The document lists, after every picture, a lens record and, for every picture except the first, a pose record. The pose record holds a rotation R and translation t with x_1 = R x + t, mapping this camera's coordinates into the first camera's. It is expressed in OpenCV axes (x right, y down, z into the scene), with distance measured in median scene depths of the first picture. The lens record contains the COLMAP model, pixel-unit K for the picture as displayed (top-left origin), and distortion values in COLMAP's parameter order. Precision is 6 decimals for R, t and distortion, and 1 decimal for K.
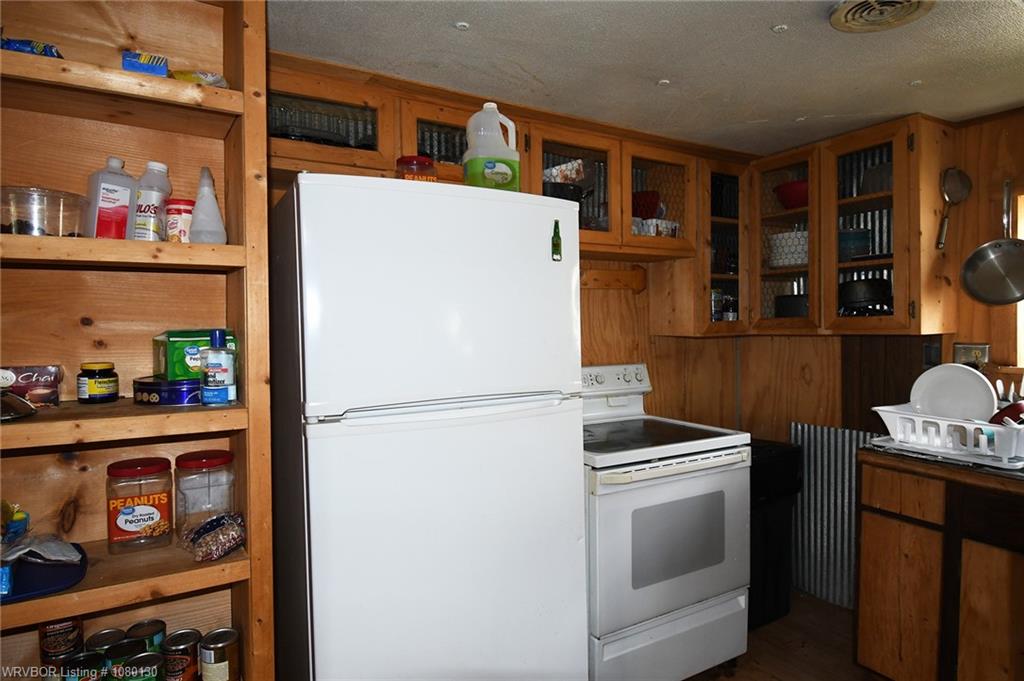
lens RADIAL K [[587.5, 0, 512.0], [0, 587.5, 340.5], [0, 0, 1]] dist [0.016010, -0.029909]
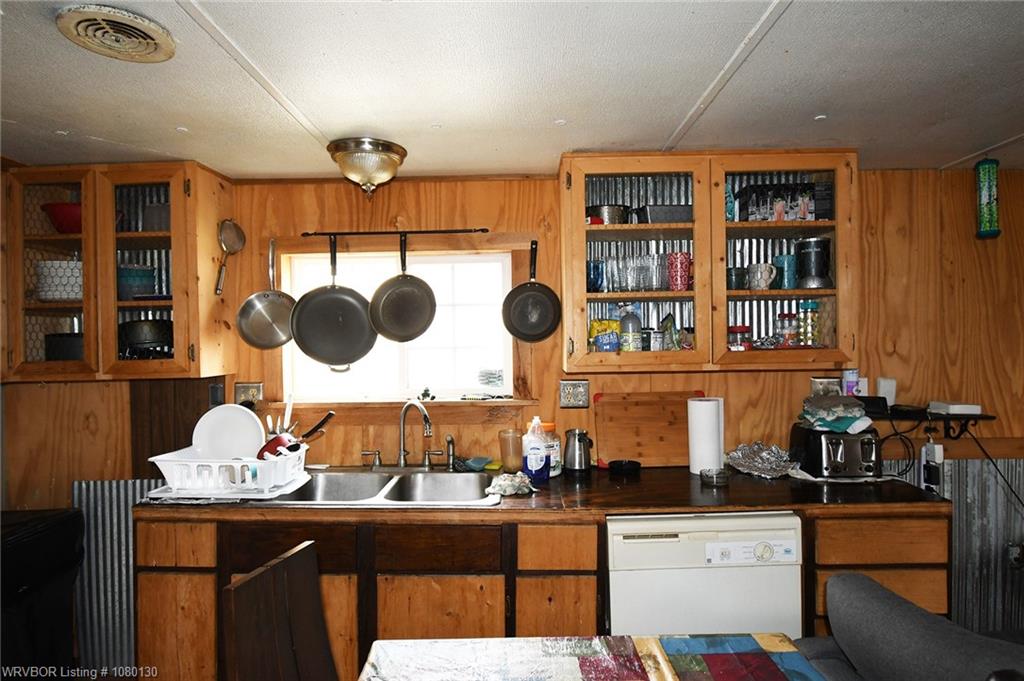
lens RADIAL K [[587.5, 0, 512.0], [0, 587.5, 340.5], [0, 0, 1]] dist [0.016010, -0.029909]
pose [[0.527962, 0.009690, 0.849213, 0.106434], [0.032295, 0.998983, -0.031477, -0.022605], [-0.848654, 0.044044, 0.527112, 0.004372]]
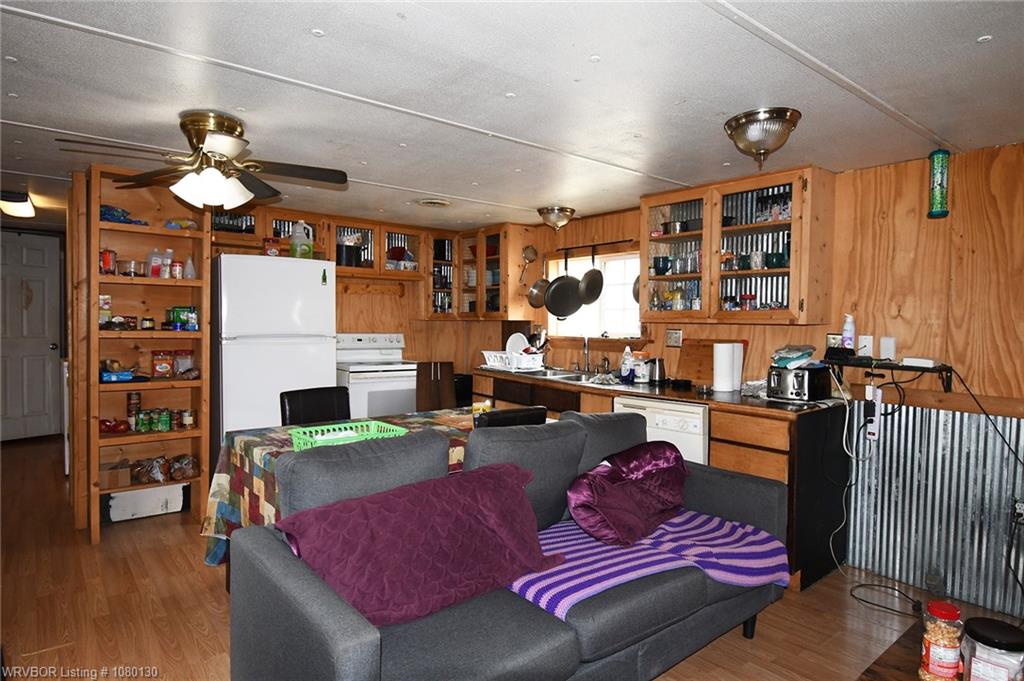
lens RADIAL K [[587.5, 0, 512.0], [0, 587.5, 340.5], [0, 0, 1]] dist [0.016010, -0.029909]
pose [[0.989870, 0.022839, 0.140124, 0.361401], [-0.023497, 0.999719, 0.003043, 0.055016], [-0.140016, -0.006304, 0.990129, -1.132249]]
